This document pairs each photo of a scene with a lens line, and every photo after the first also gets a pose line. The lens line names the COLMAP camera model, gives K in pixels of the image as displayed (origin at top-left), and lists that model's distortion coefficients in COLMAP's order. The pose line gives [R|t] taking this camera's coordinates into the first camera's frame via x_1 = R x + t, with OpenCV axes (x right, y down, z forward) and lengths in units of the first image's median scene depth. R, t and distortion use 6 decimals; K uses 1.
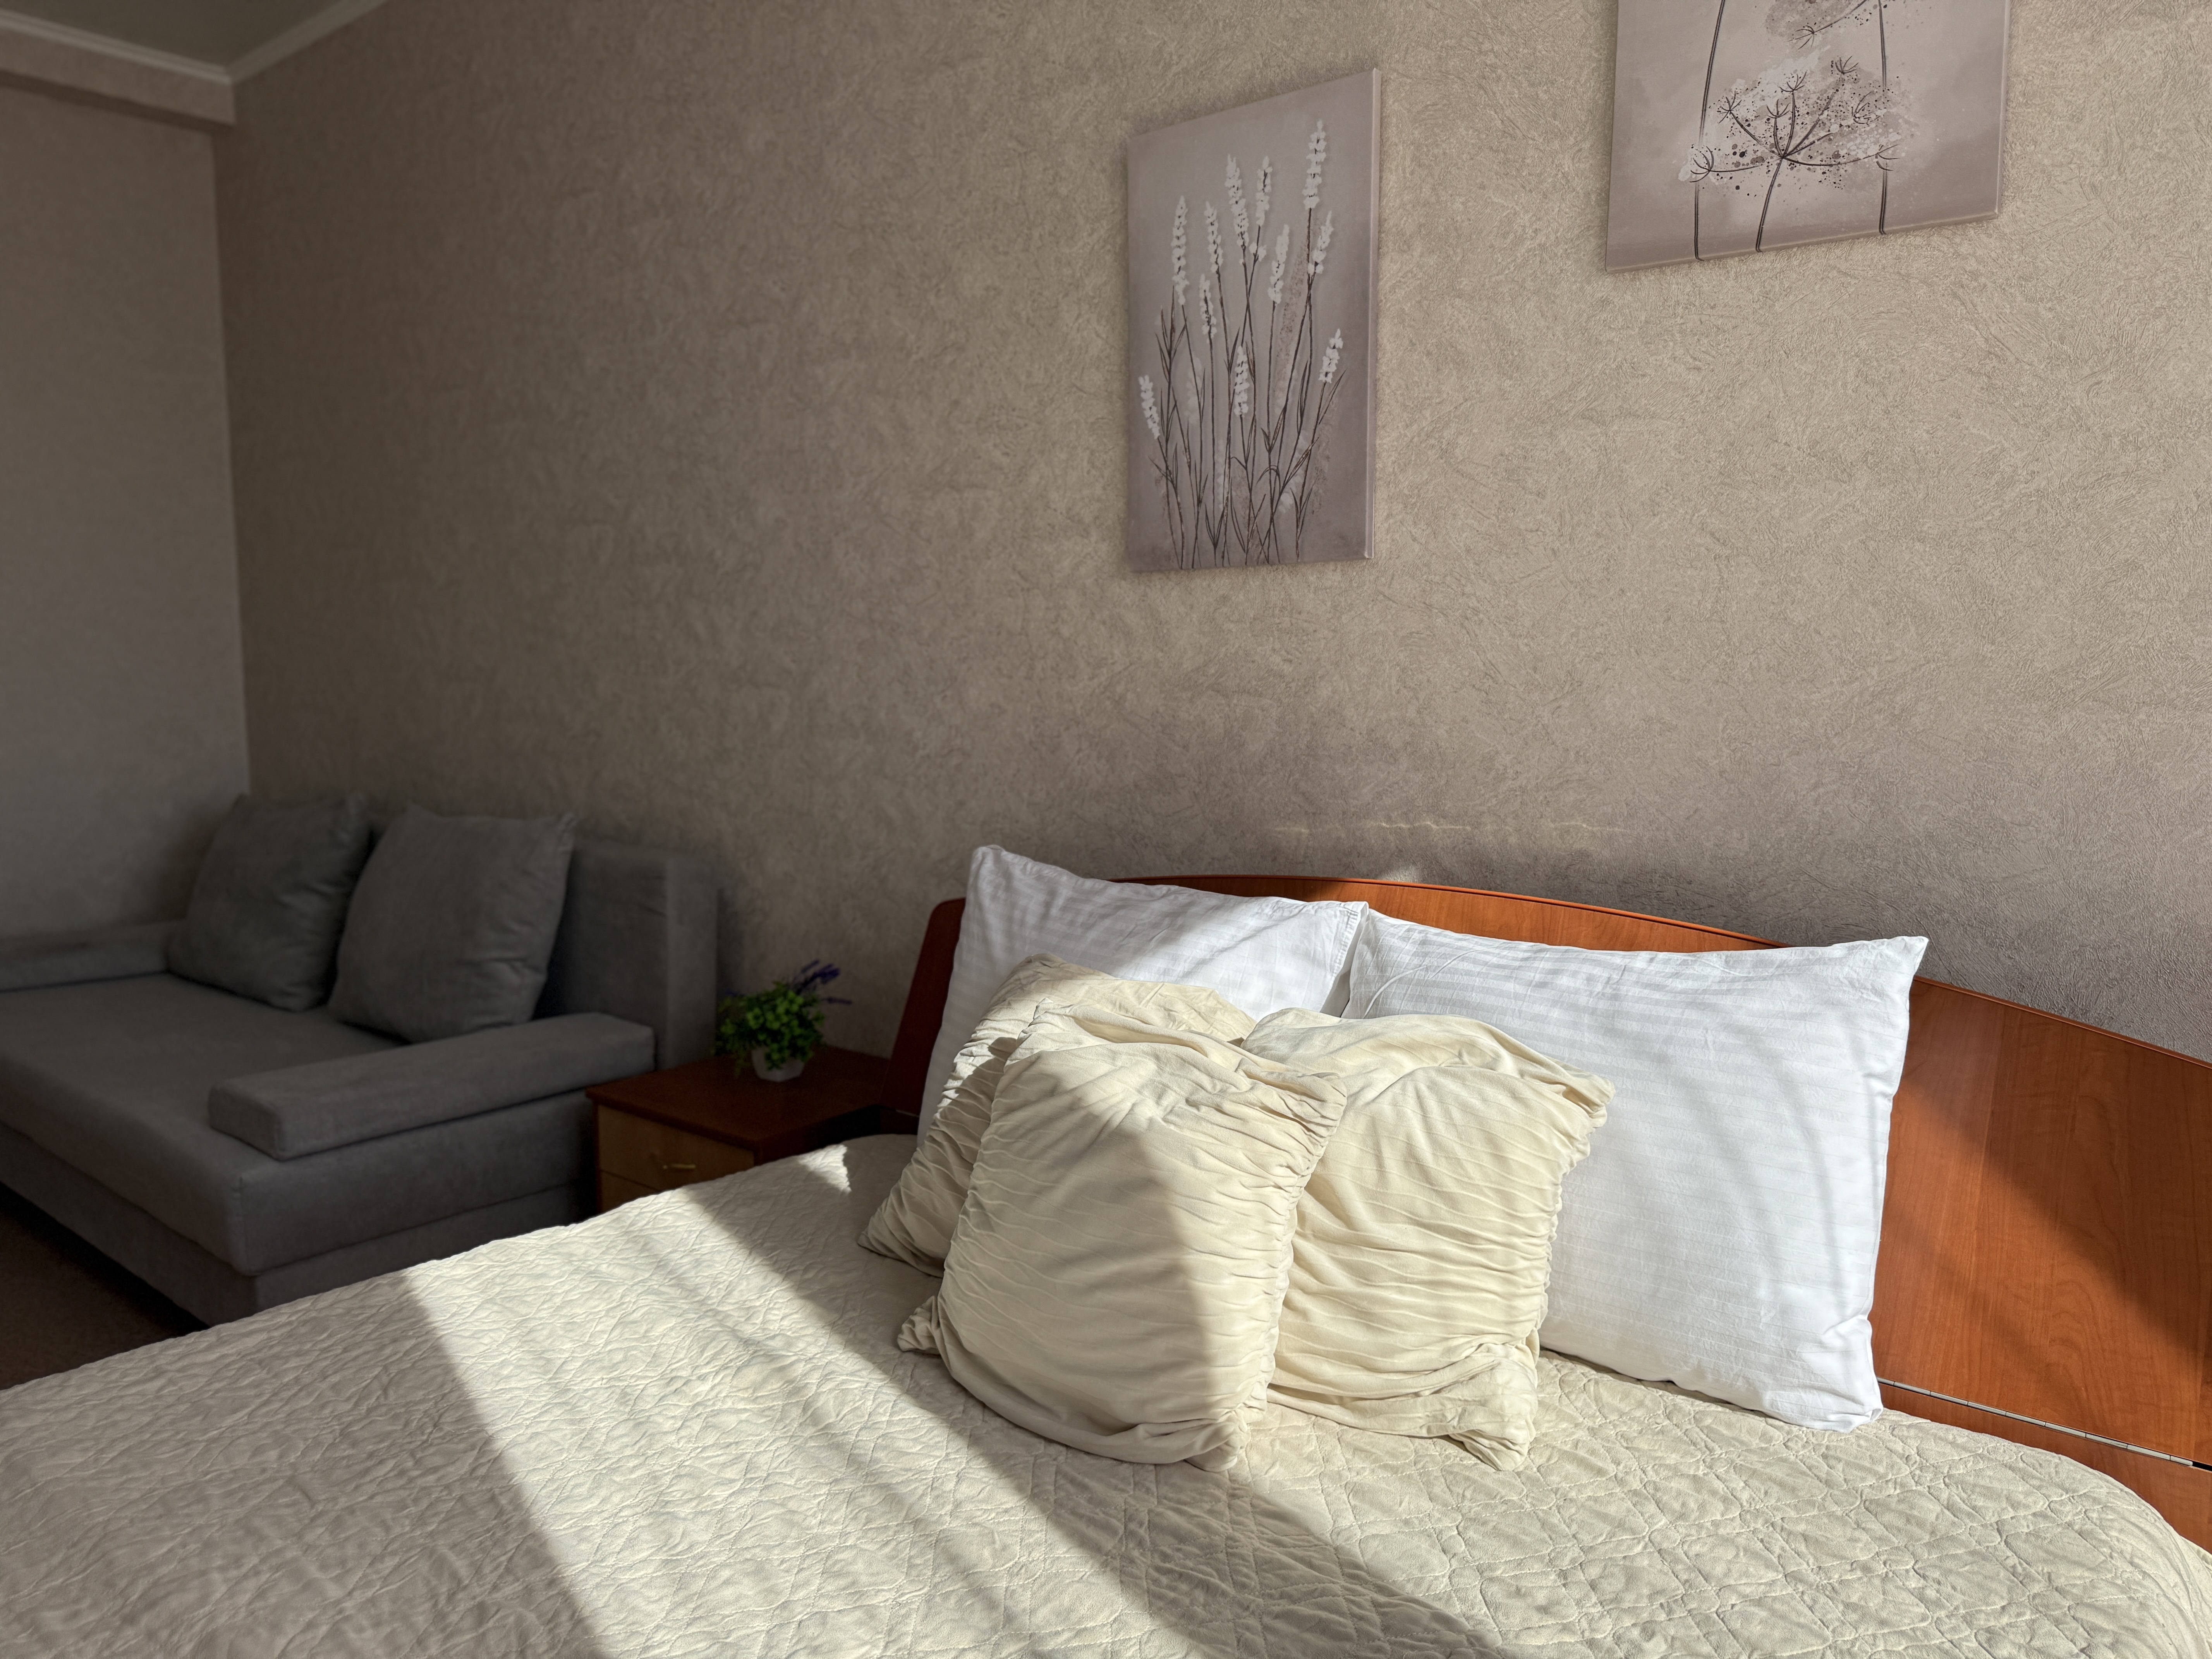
lens RADIAL K [[1563.9, 0, 1113.1], [0, 1563.9, 831.5], [0, 0, 1]] dist [0.046476, -0.056147]
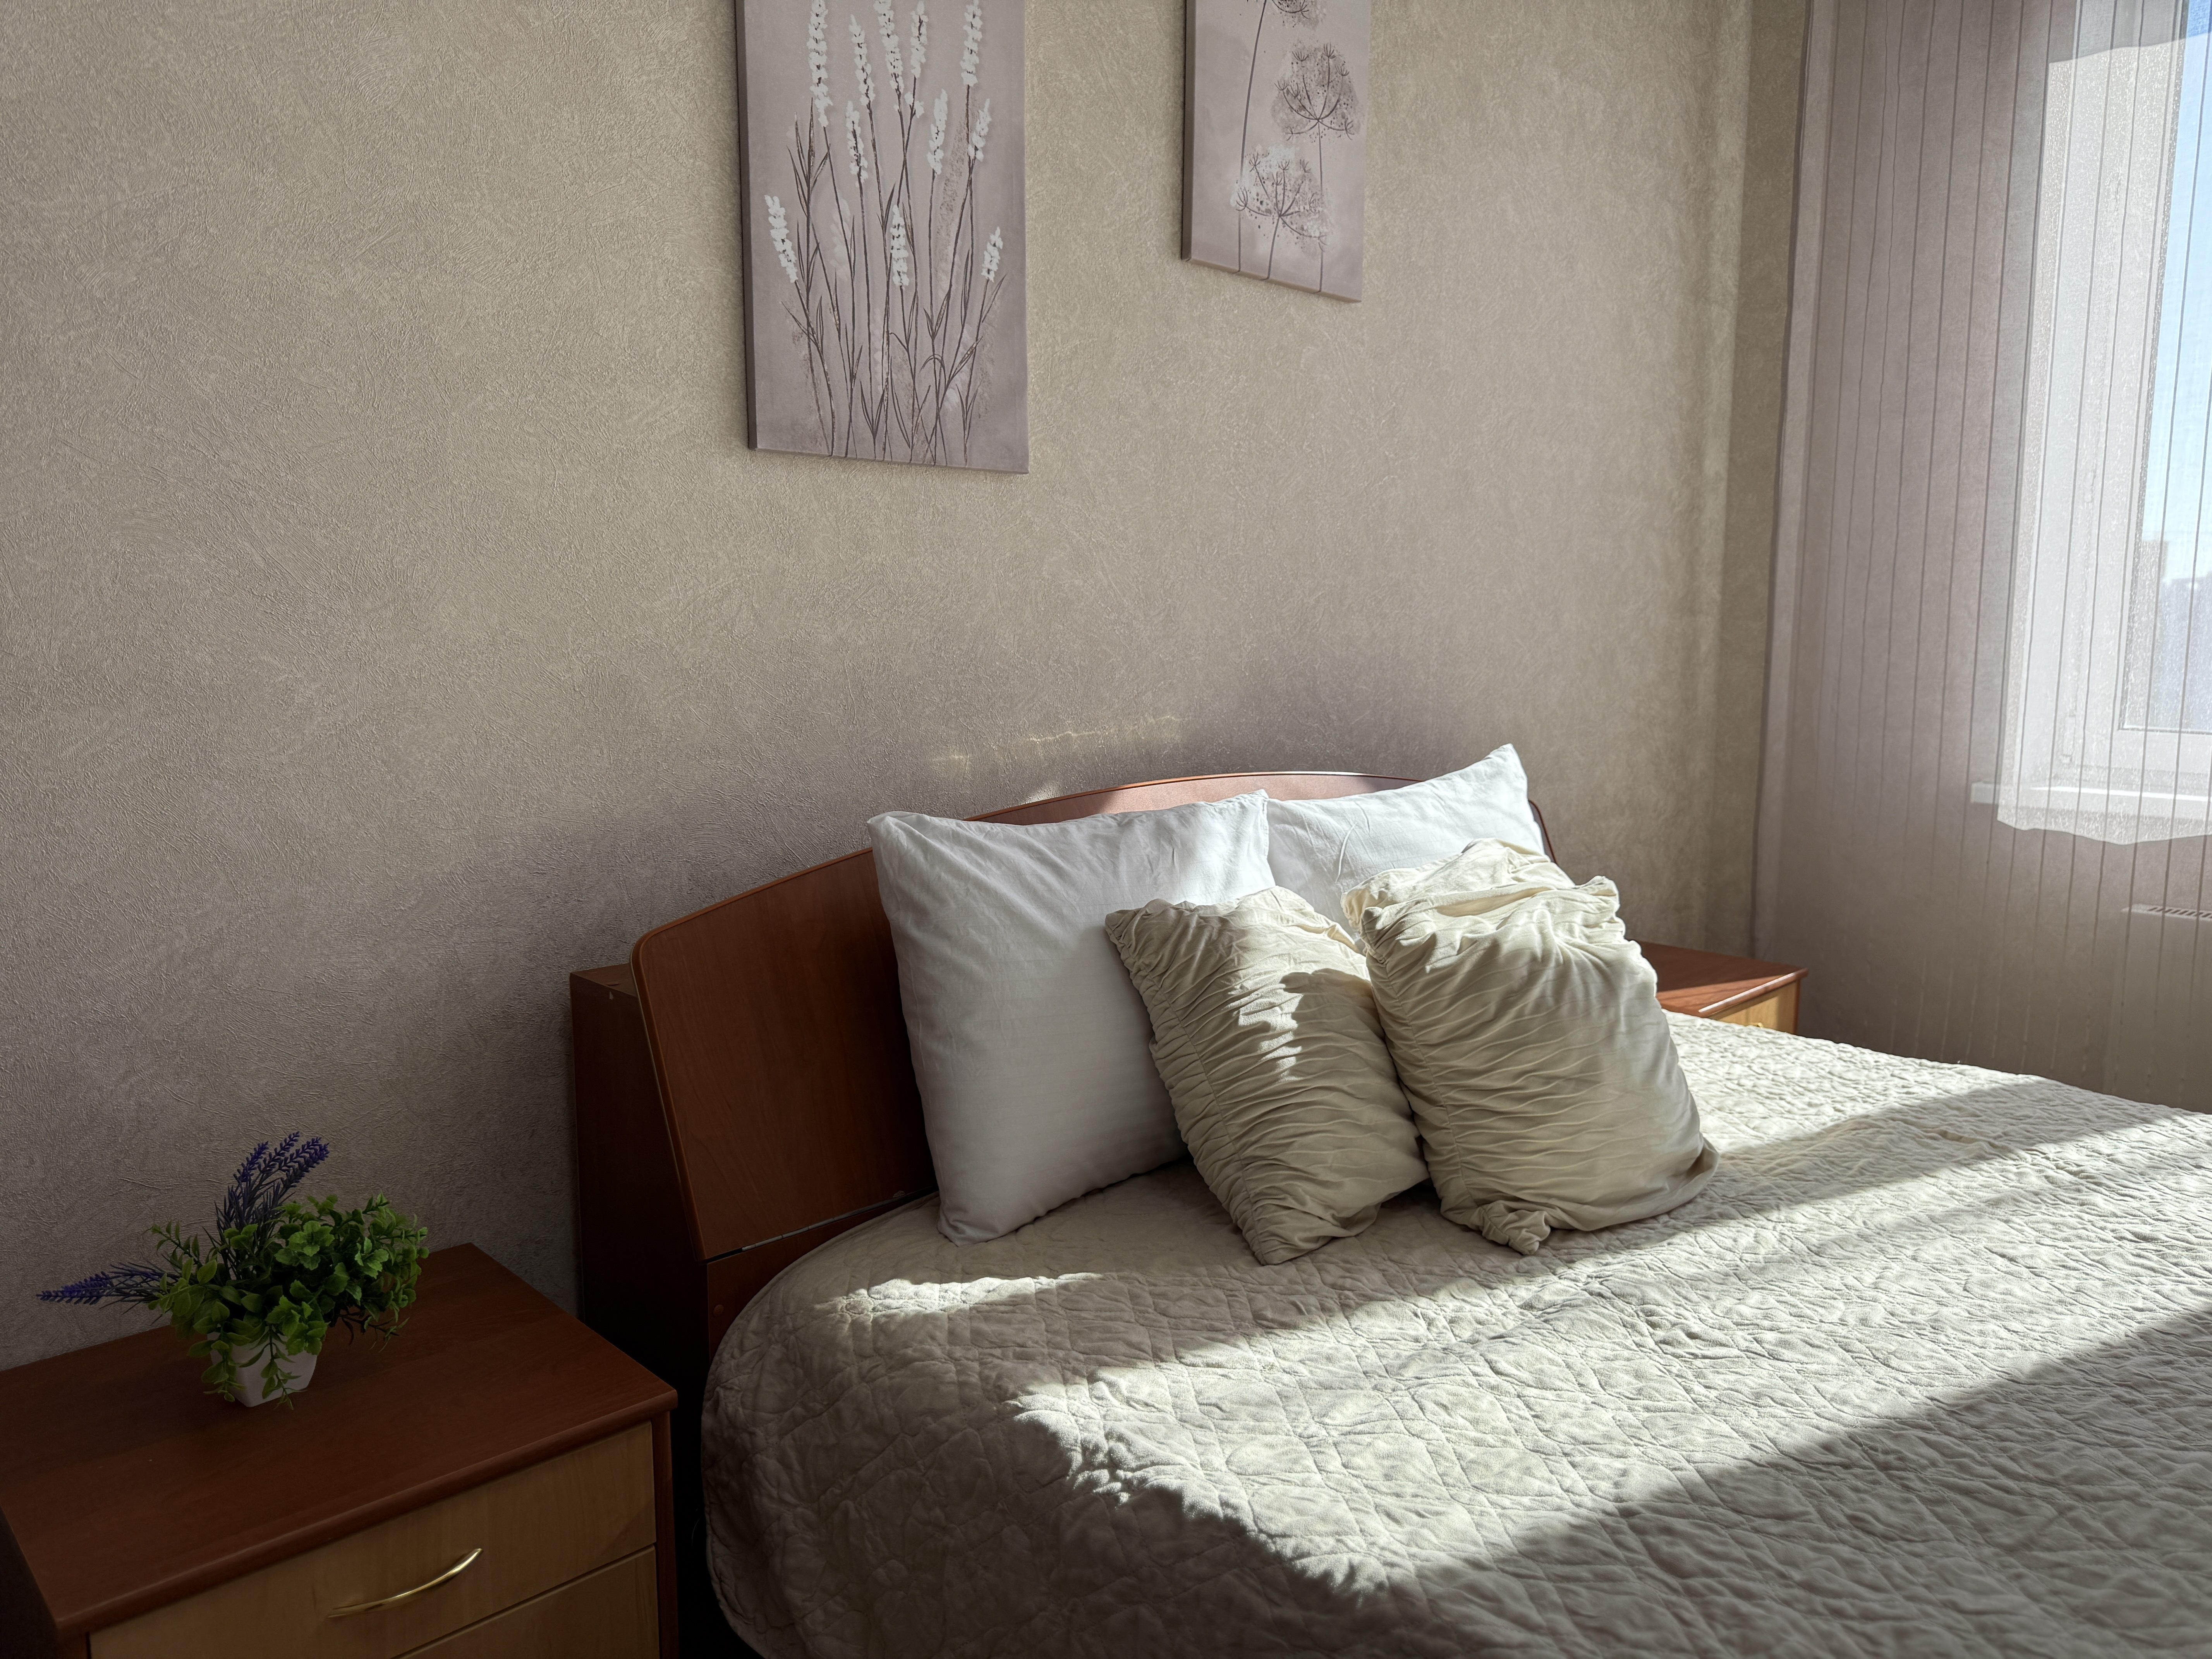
lens RADIAL K [[1563.9, 0, 1096.1], [0, 1563.9, 822.9], [0, 0, 1]] dist [0.046476, -0.056147]
pose [[0.112410, -0.129426, 0.985197, -0.821620], [0.106730, 0.987318, 0.117527, -0.064369], [-0.987913, 0.091938, 0.124798, 0.829651]]
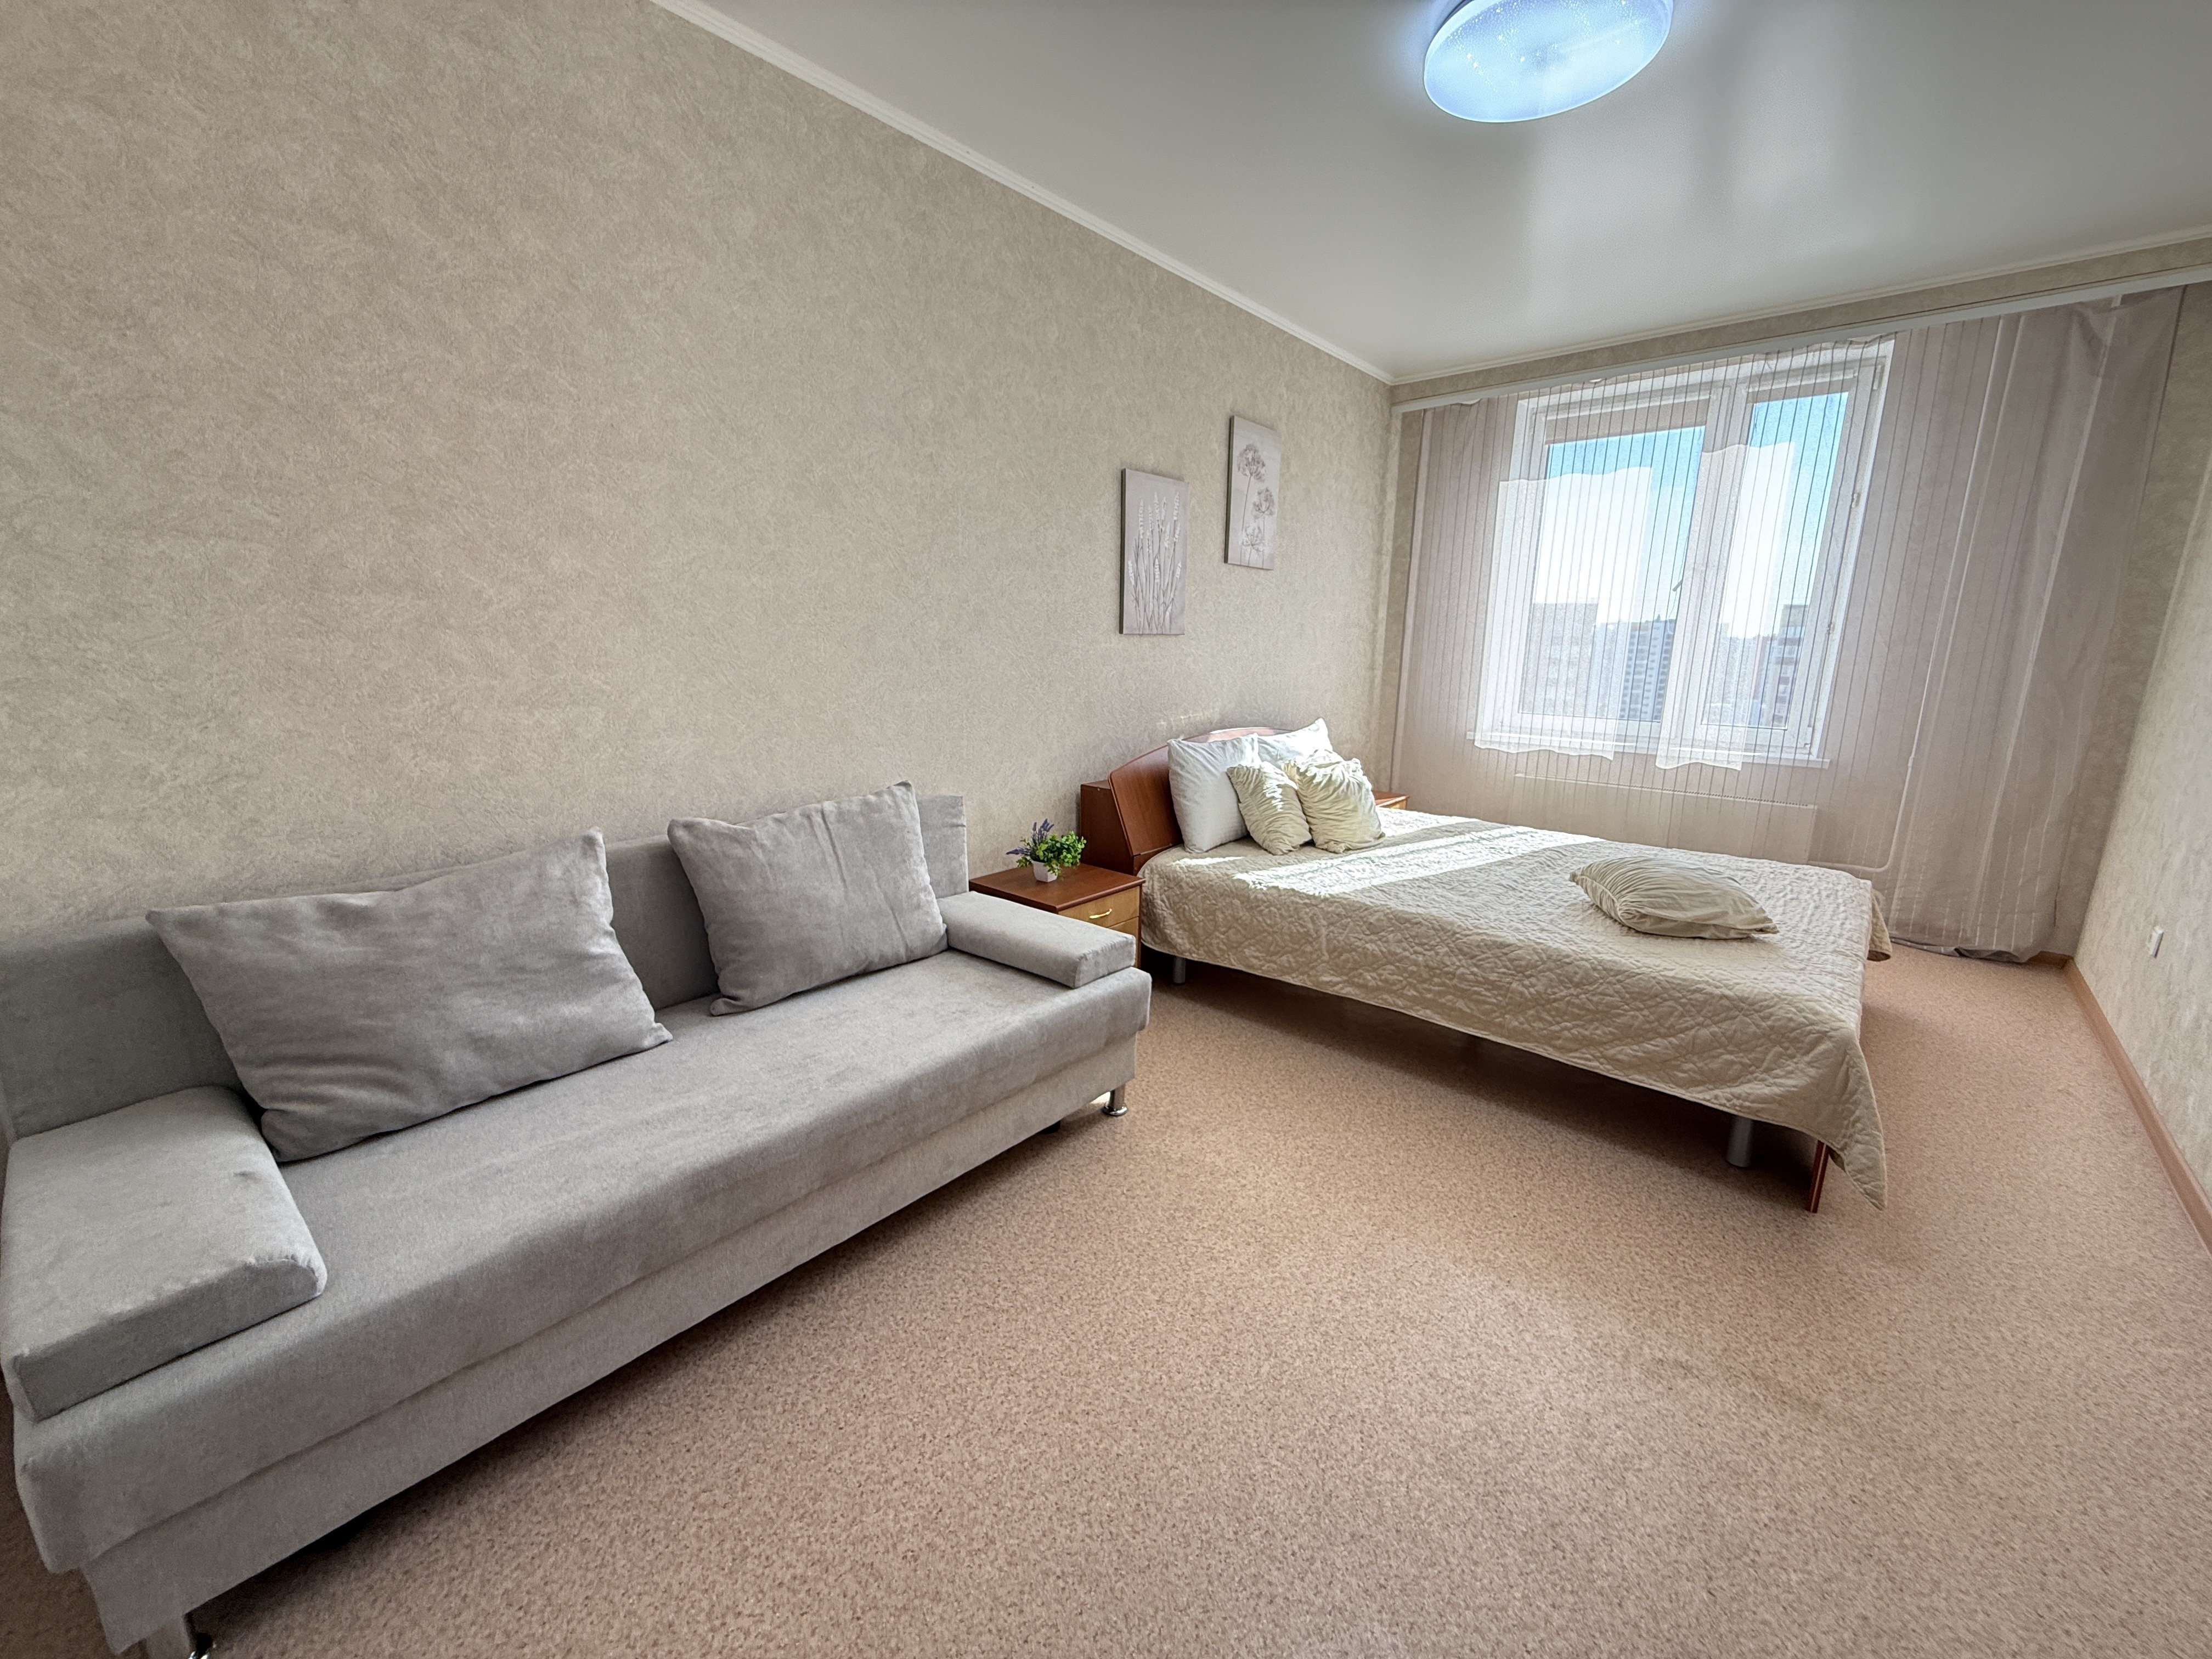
lens RADIAL K [[880.7, 0, 1101.3], [0, 880.7, 831.6], [0, 0, 1]] dist [0.000420, 0.000270]
pose [[0.024382, -0.214816, 0.976350, -1.658431], [0.096664, 0.972571, 0.211571, -0.175747], [-0.995018, 0.089219, 0.044478, 1.095637]]
